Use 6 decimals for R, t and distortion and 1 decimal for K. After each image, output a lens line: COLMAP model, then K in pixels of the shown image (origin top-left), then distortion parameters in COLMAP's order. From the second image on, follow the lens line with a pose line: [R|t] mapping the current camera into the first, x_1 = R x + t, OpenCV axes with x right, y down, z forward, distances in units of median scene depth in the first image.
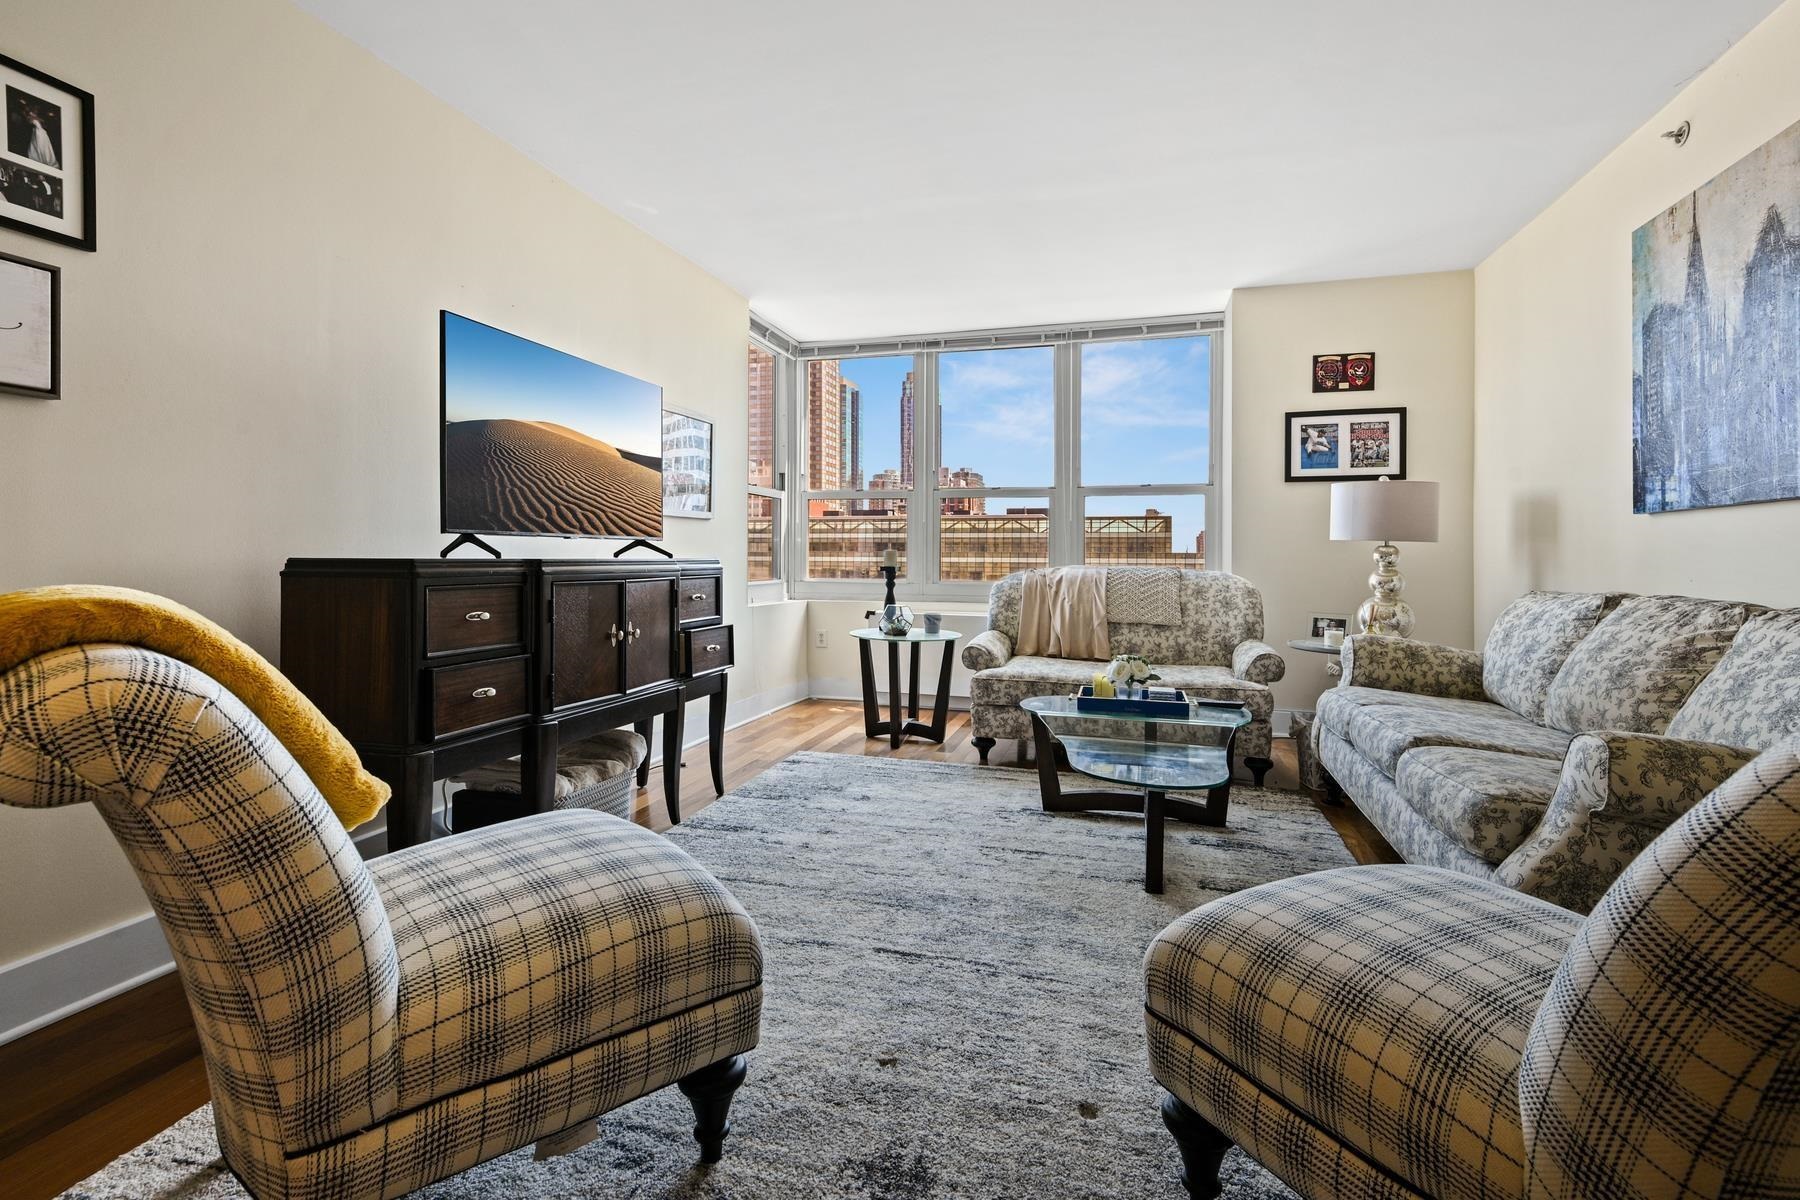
lens RADIAL K [[832.3, 0, 884.9], [0, 832.3, 541.4], [0, 0, 1]] dist [0.026365, 0.002085]
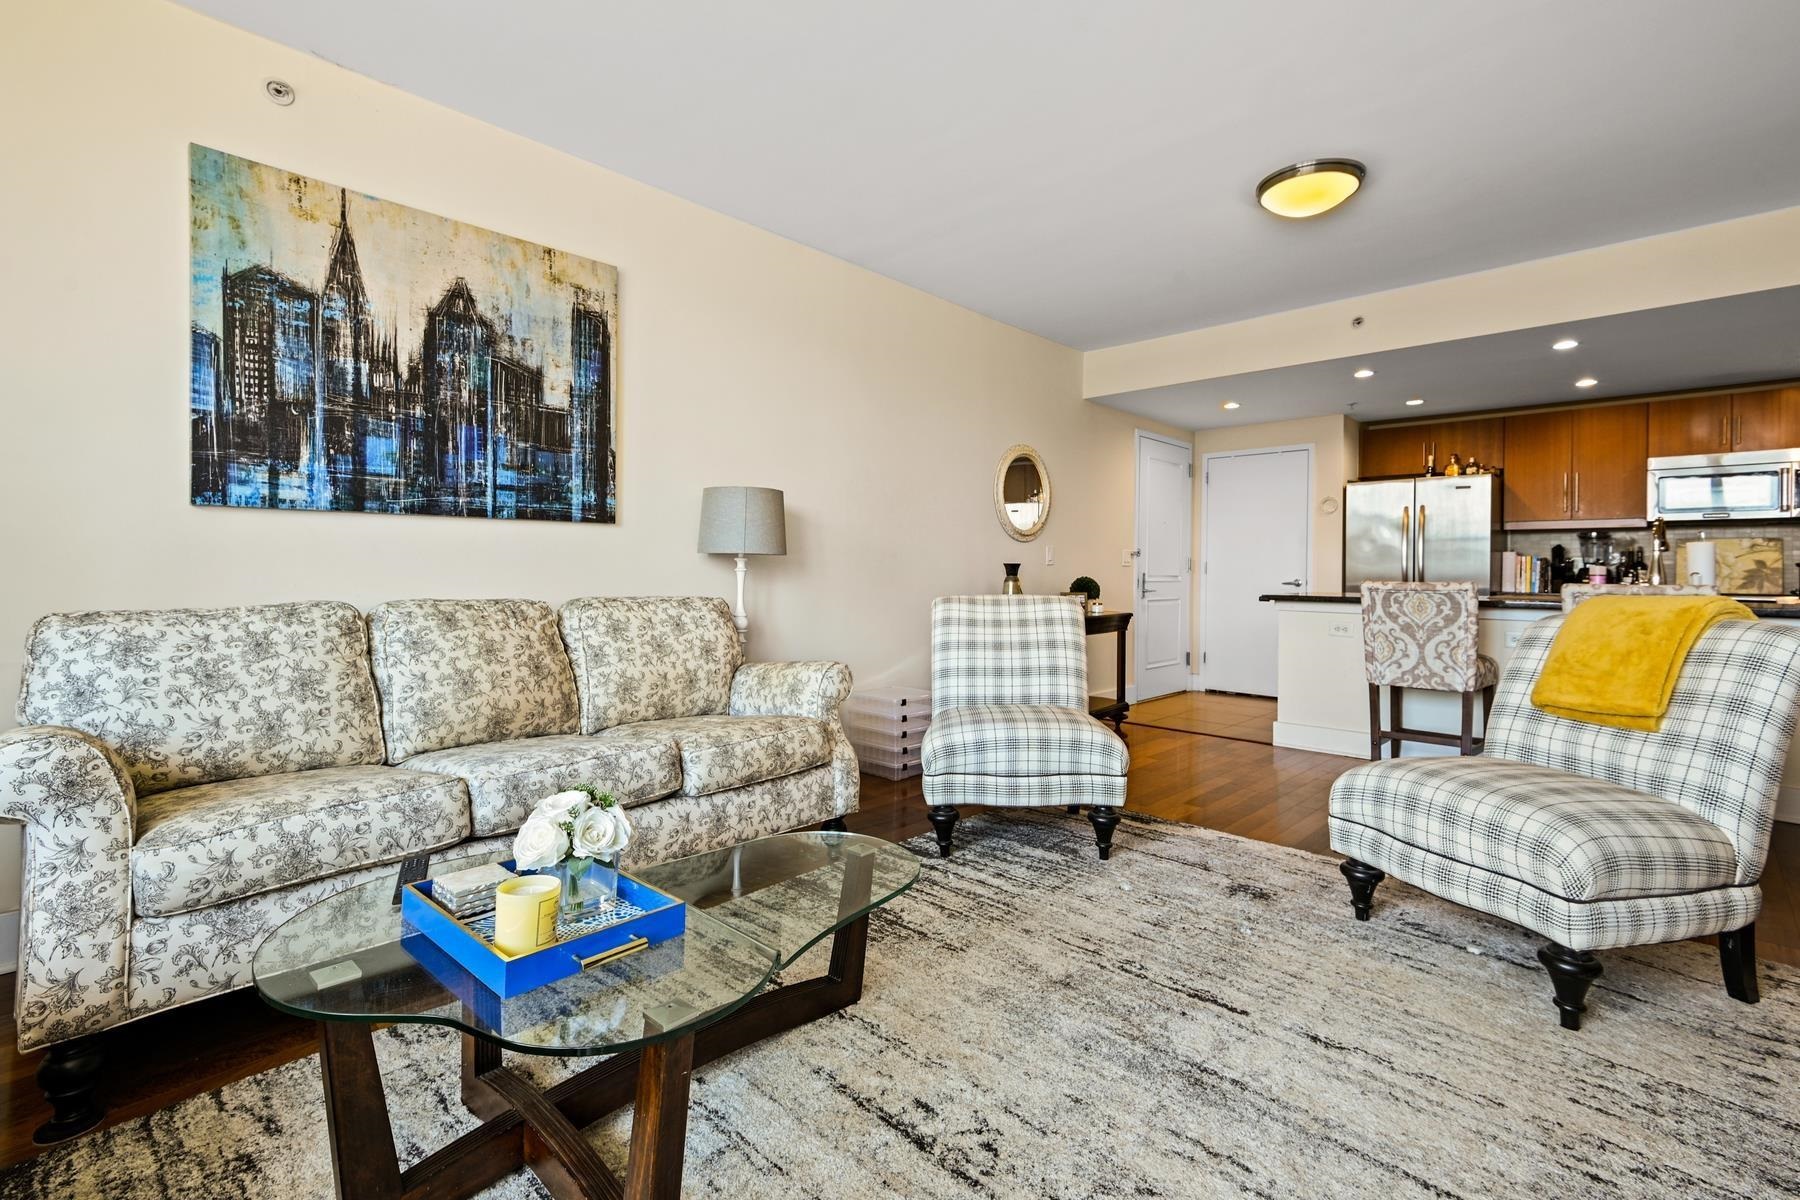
lens RADIAL K [[832.3, 0, 892.3], [0, 832.3, 571.3], [0, 0, 1]] dist [0.026365, 0.002085]
pose [[-0.897922, -0.010139, 0.440039, -0.034112], [-0.019449, 0.999672, -0.016653, 0.023177], [-0.439725, -0.023512, -0.897824, 1.077499]]
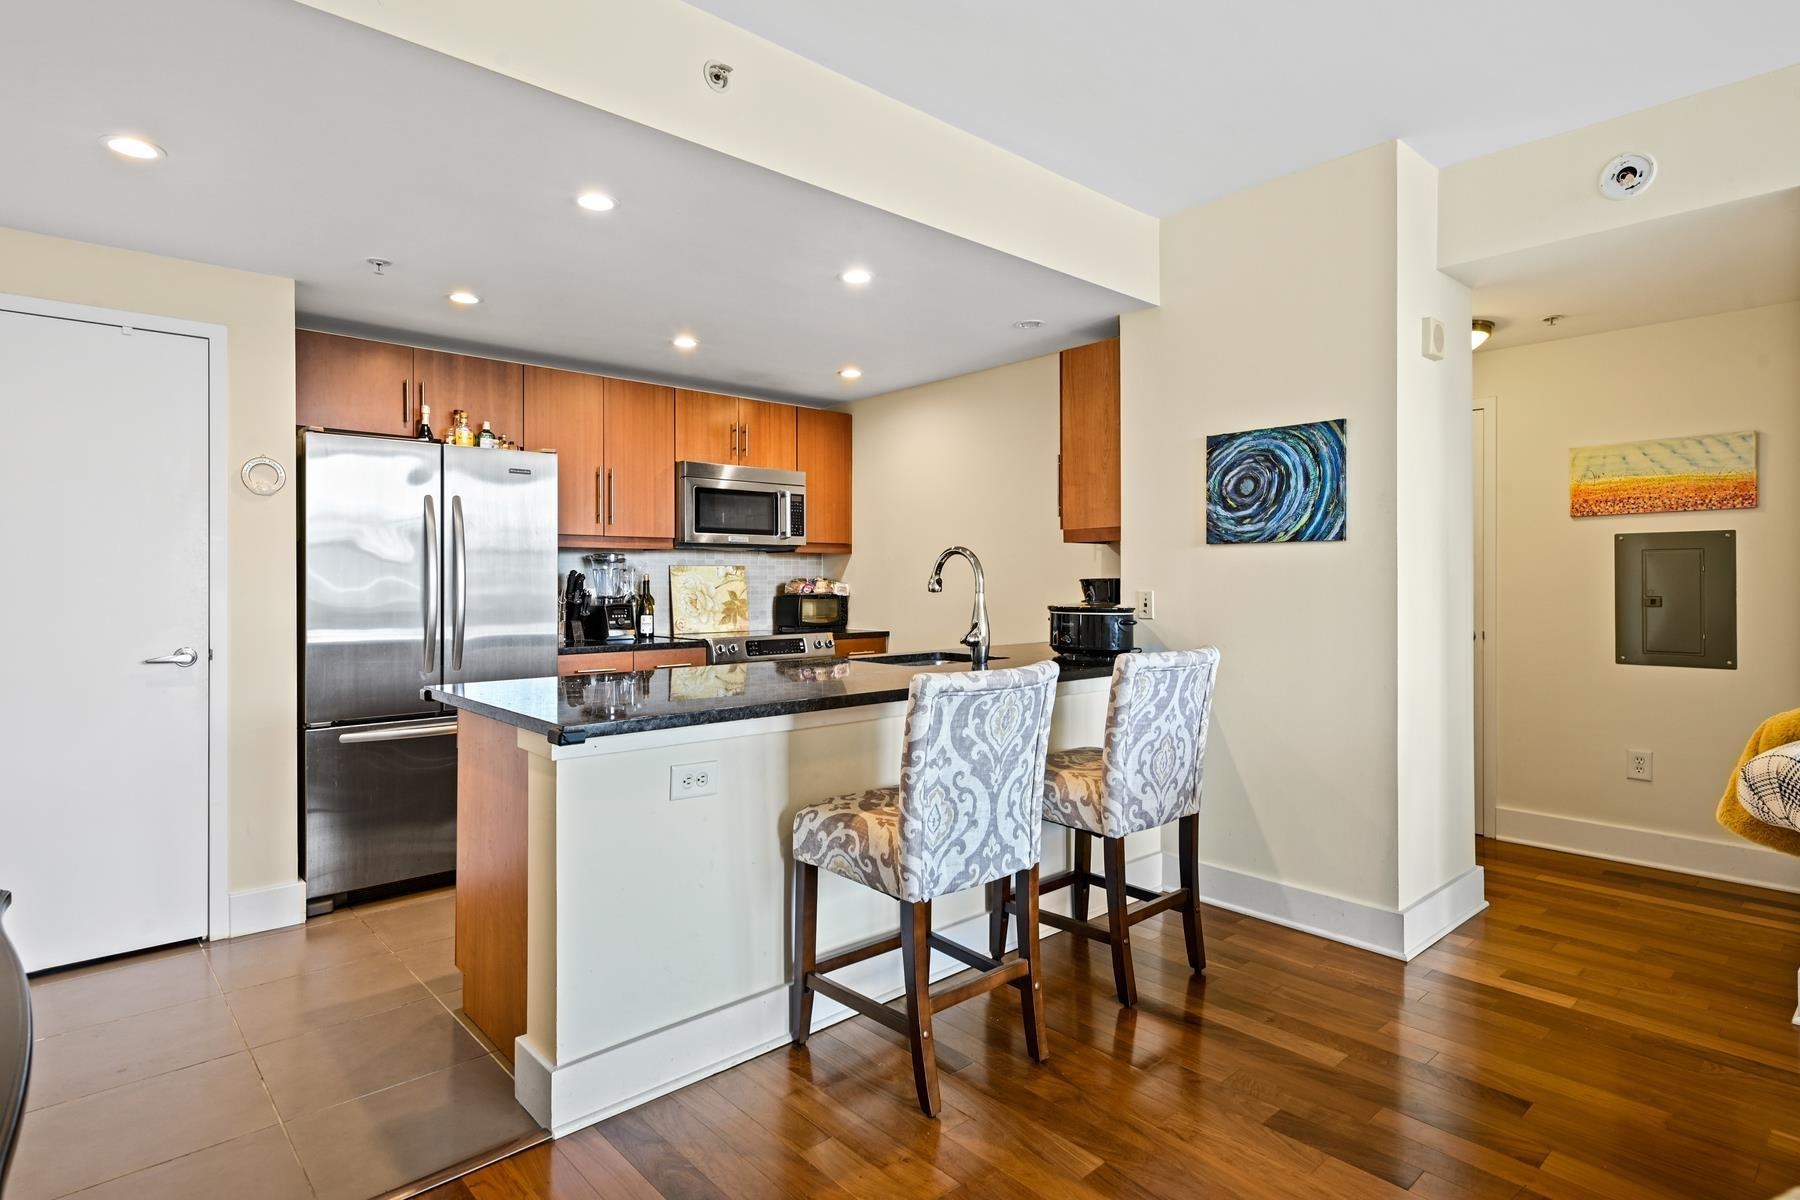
lens RADIAL K [[936.6, 0, 894.7], [0, 936.6, 585.6], [0, 0, 1]] dist [0.019240, -0.000520]
pose [[-0.509497, 0.007090, -0.860443, 0.341117], [0.022411, 0.999736, -0.005033, -0.039059], [0.860180, -0.021848, -0.509522, 0.125480]]
